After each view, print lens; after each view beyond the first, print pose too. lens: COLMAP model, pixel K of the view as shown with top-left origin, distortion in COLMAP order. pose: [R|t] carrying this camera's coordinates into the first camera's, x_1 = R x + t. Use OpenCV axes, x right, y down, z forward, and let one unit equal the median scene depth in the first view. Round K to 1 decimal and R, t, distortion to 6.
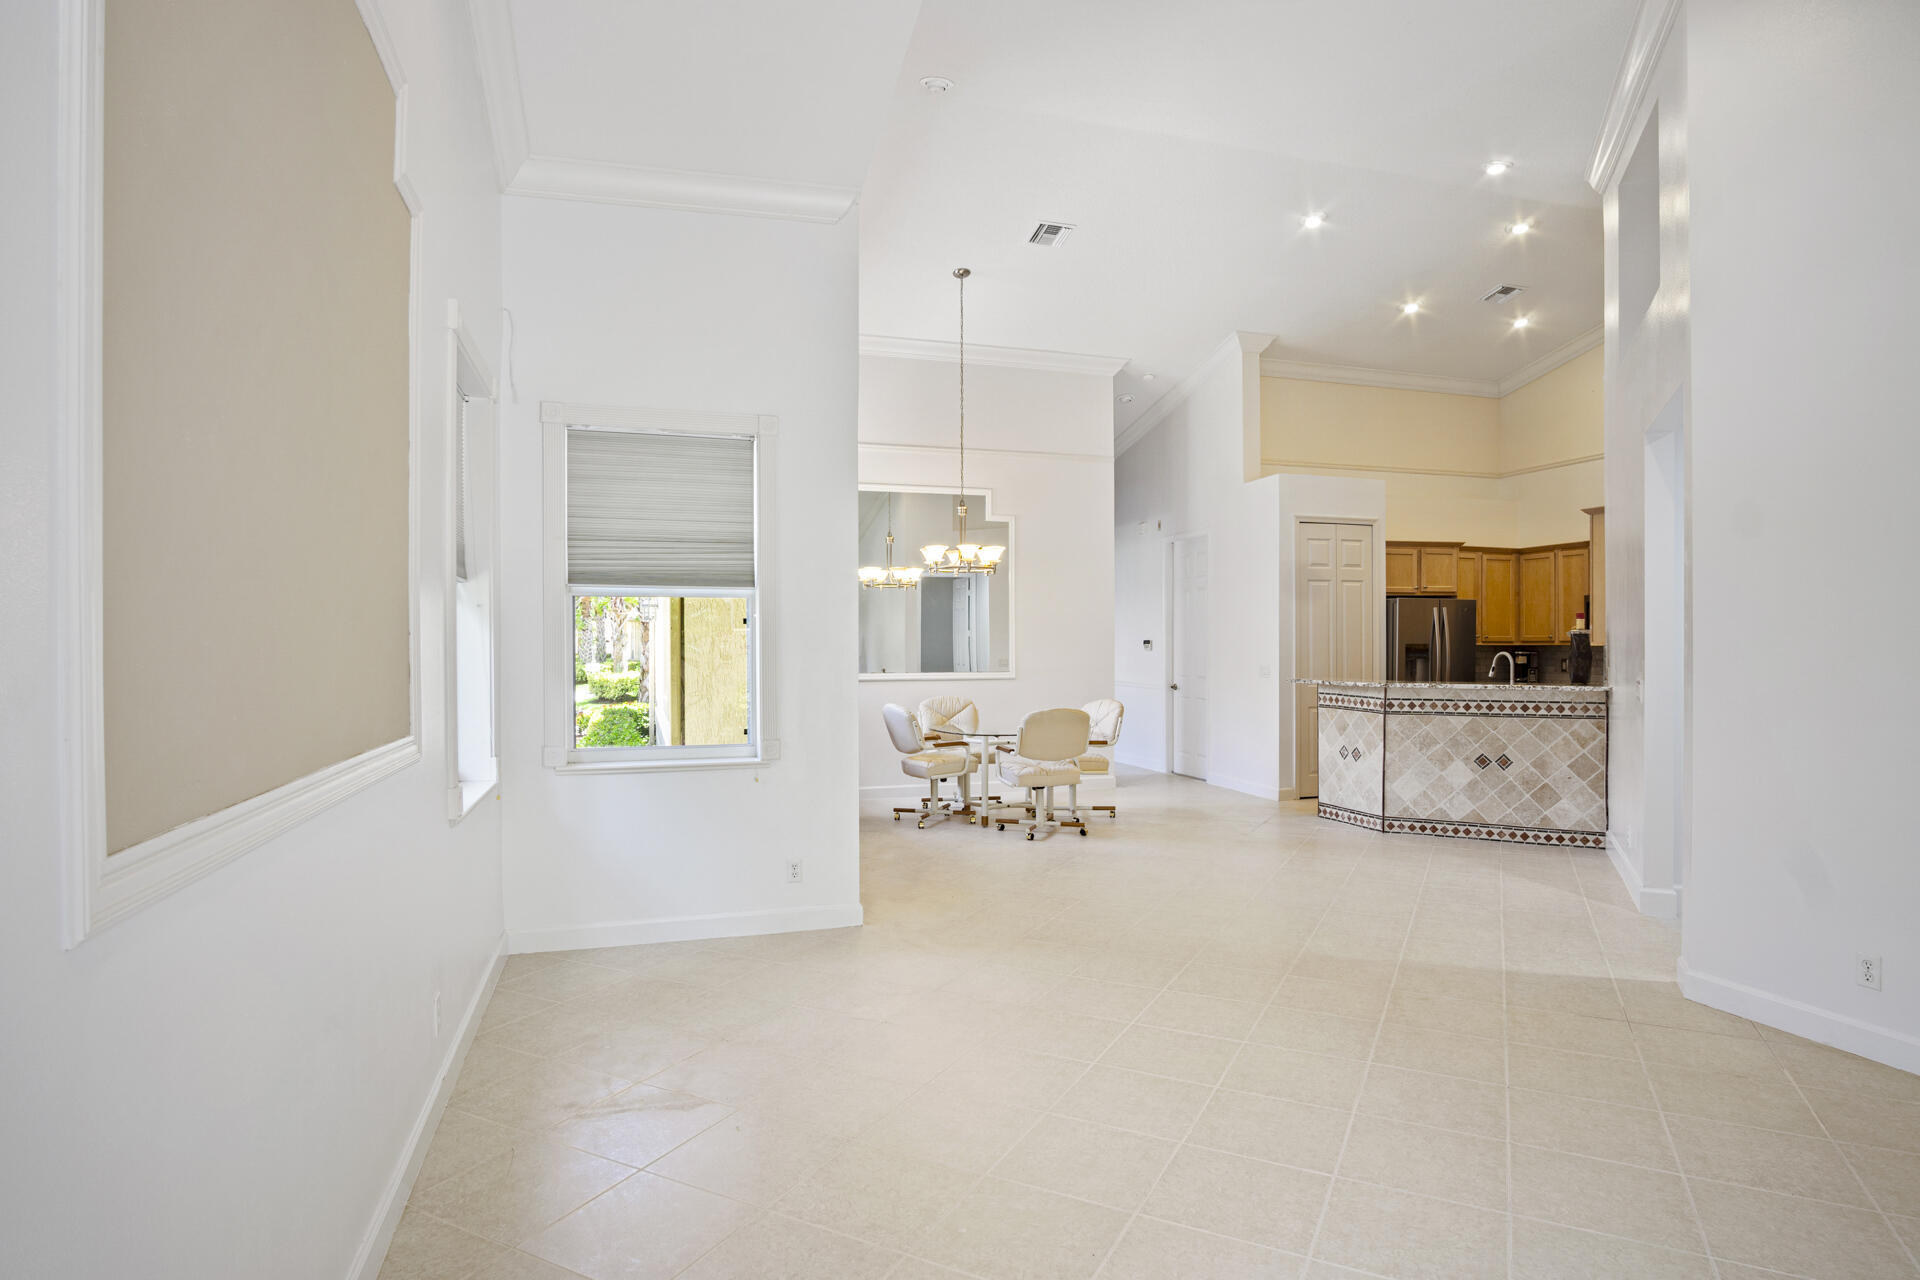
lens RADIAL K [[1039.1, 0, 960.5], [0, 1039.1, 649.0], [0, 0, 1]] dist [-0.031362, 0.006269]
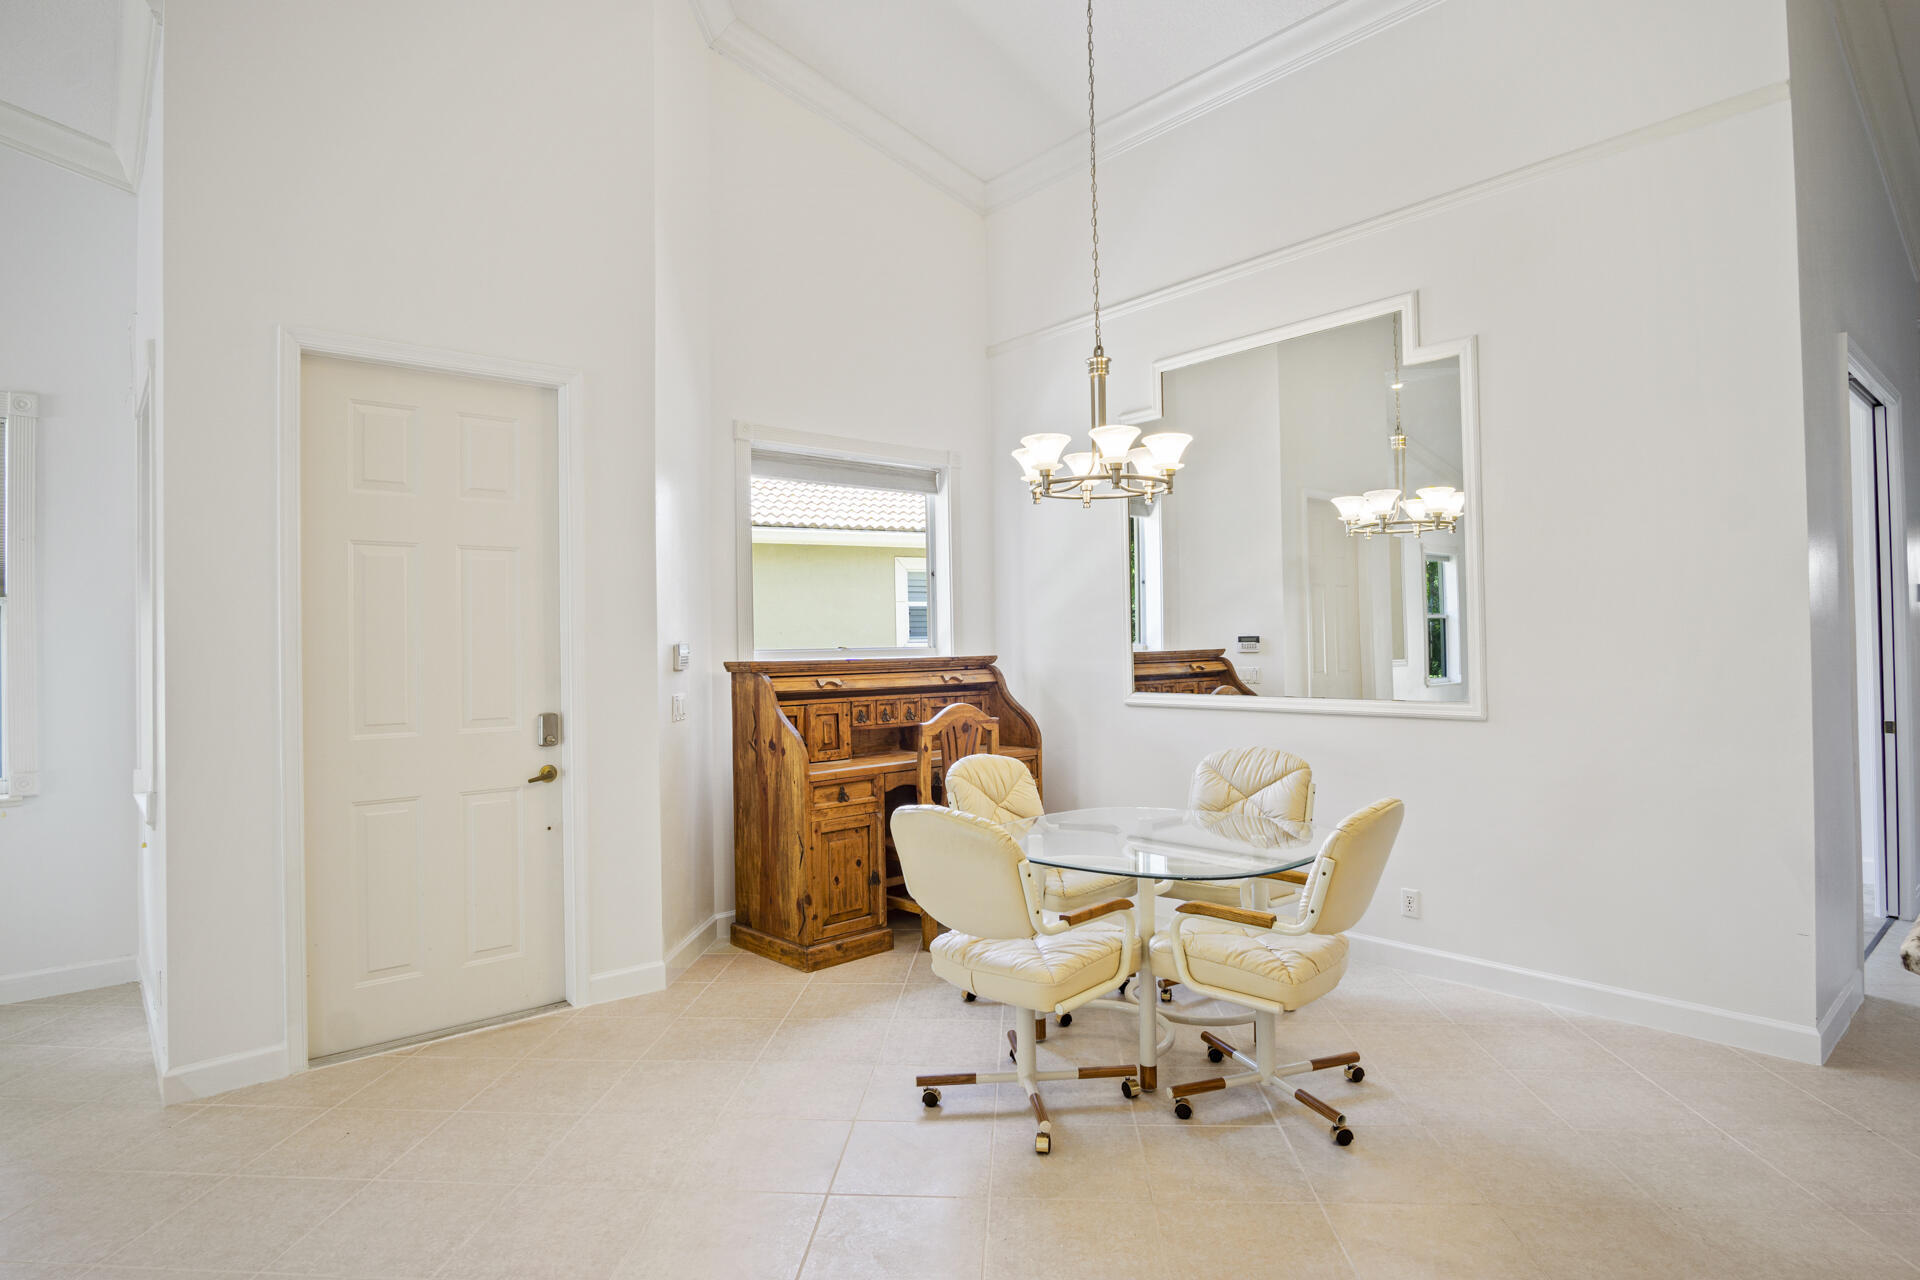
lens RADIAL K [[1039.1, 0, 925.4], [0, 1039.1, 632.5], [0, 0, 1]] dist [-0.031362, 0.006269]
pose [[0.383586, -0.015646, -0.923373, 0.460014], [0.011513, 0.999860, -0.012160, -0.005985], [0.923433, -0.005967, 0.383713, 0.823212]]
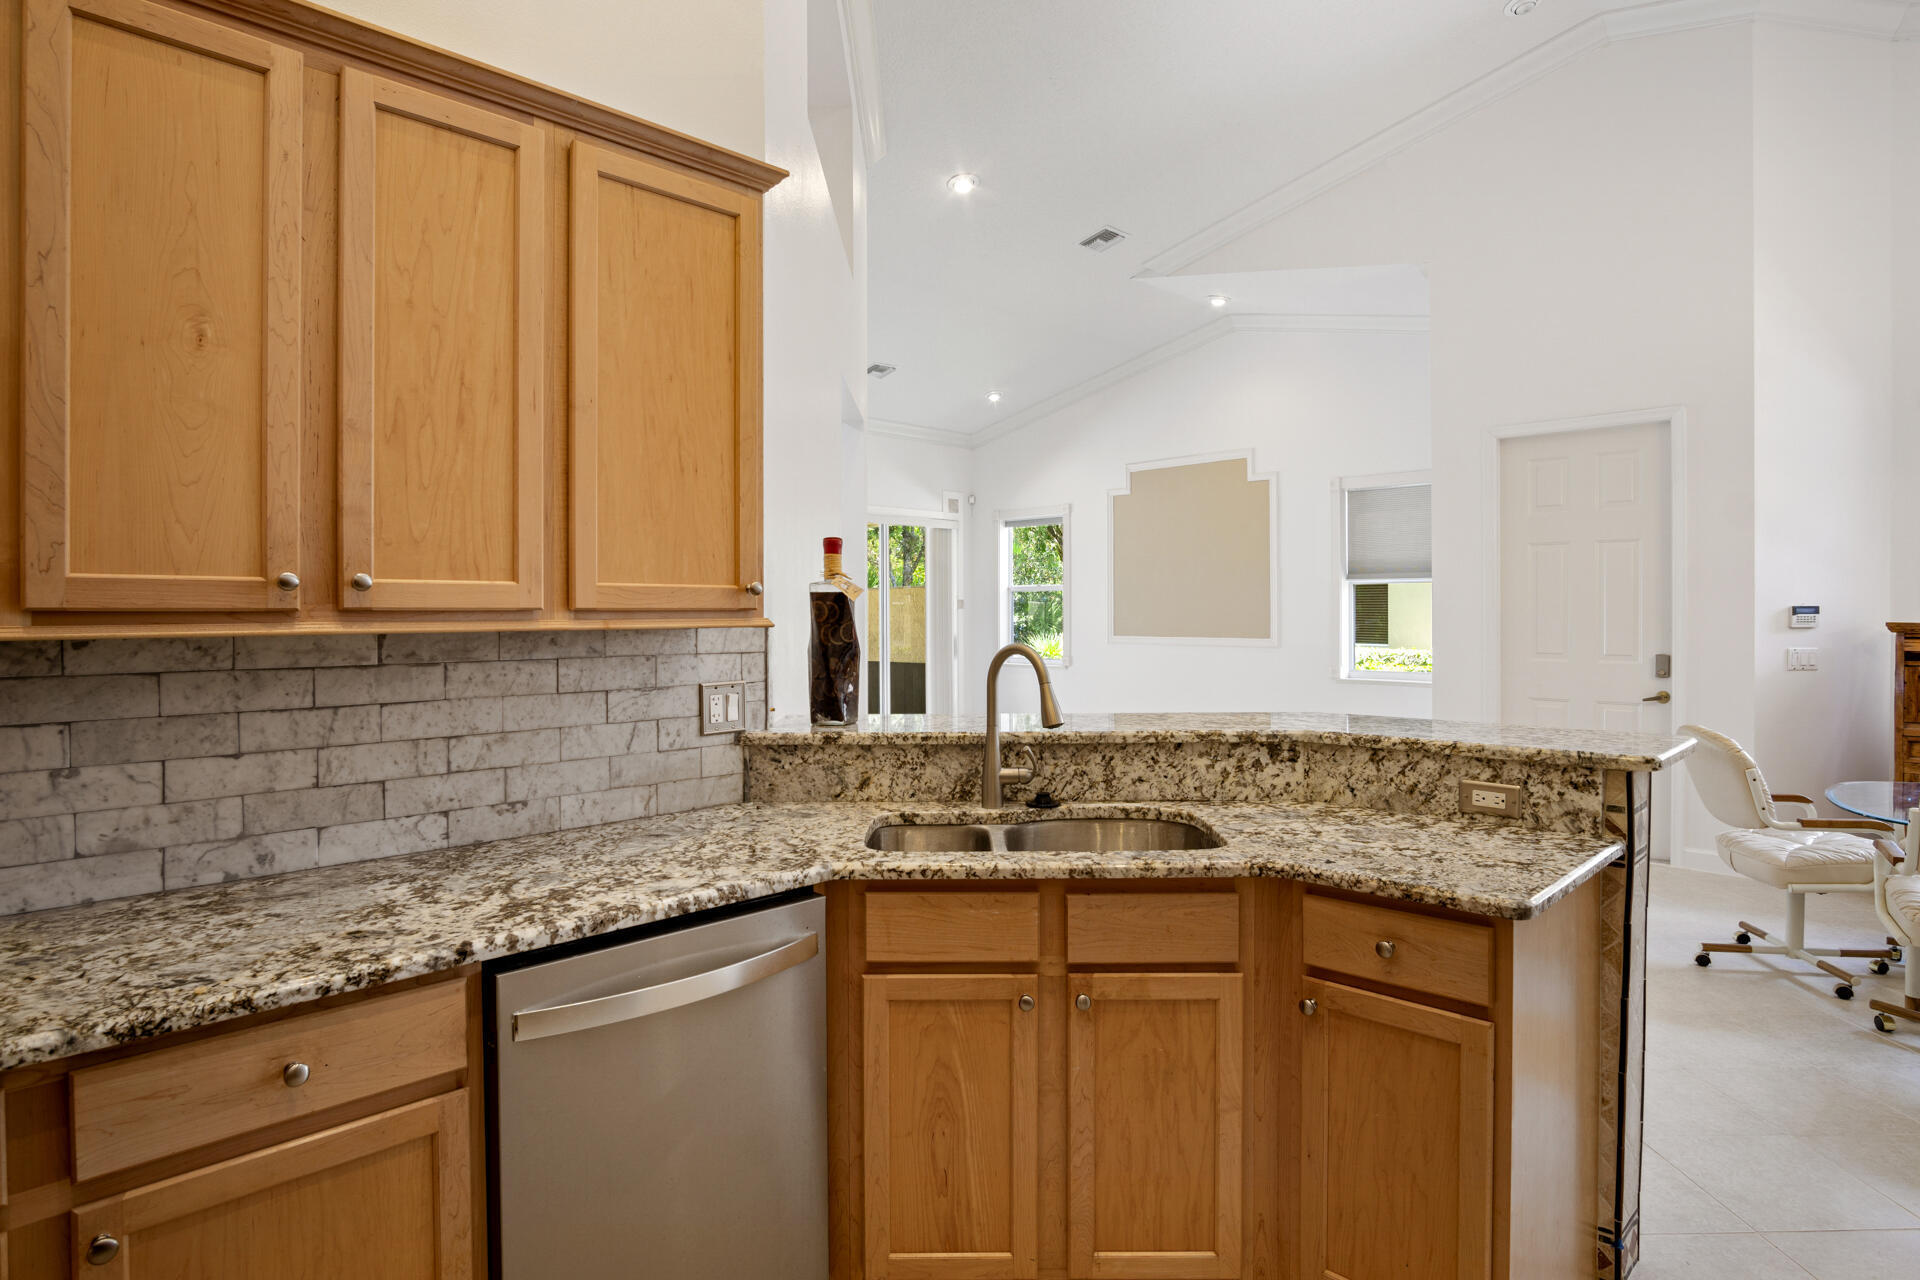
lens RADIAL K [[1039.1, 0, 936.0], [0, 1039.1, 619.1], [0, 0, 1]] dist [-0.031362, 0.006269]
pose [[-0.890938, 0.007841, -0.454058, 0.712424], [0.002728, 0.999925, 0.011916, -0.009249], [0.454117, 0.009378, -0.890893, 1.289853]]
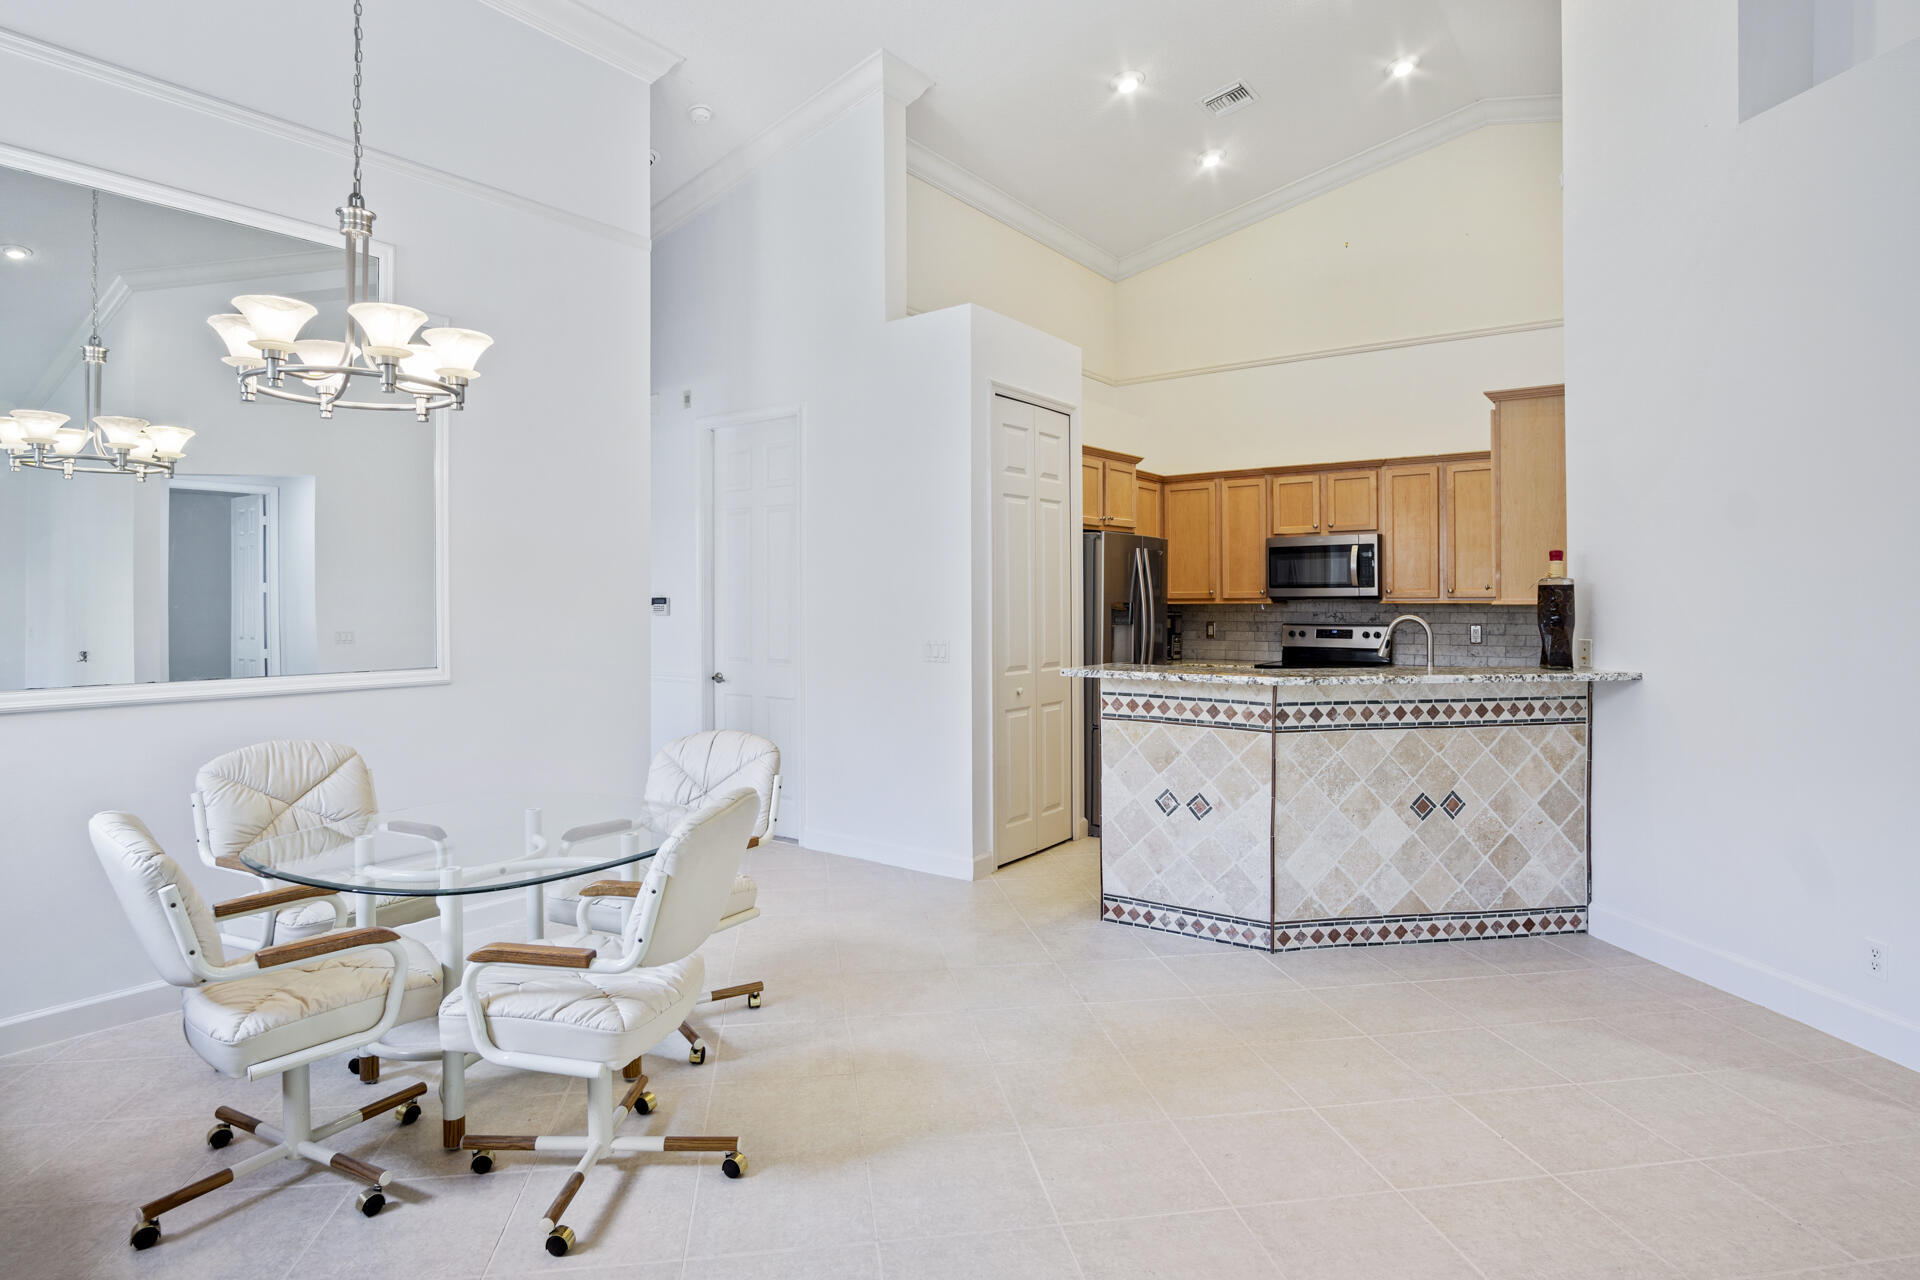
lens RADIAL K [[1039.1, 0, 954.1], [0, 1039.1, 600.7], [0, 0, 1]] dist [-0.031362, 0.006269]
pose [[0.808986, -0.001422, 0.587826, -0.042500], [0.005394, 0.999973, -0.005004, -0.004288], [-0.587803, 0.007219, 0.808972, 0.673334]]
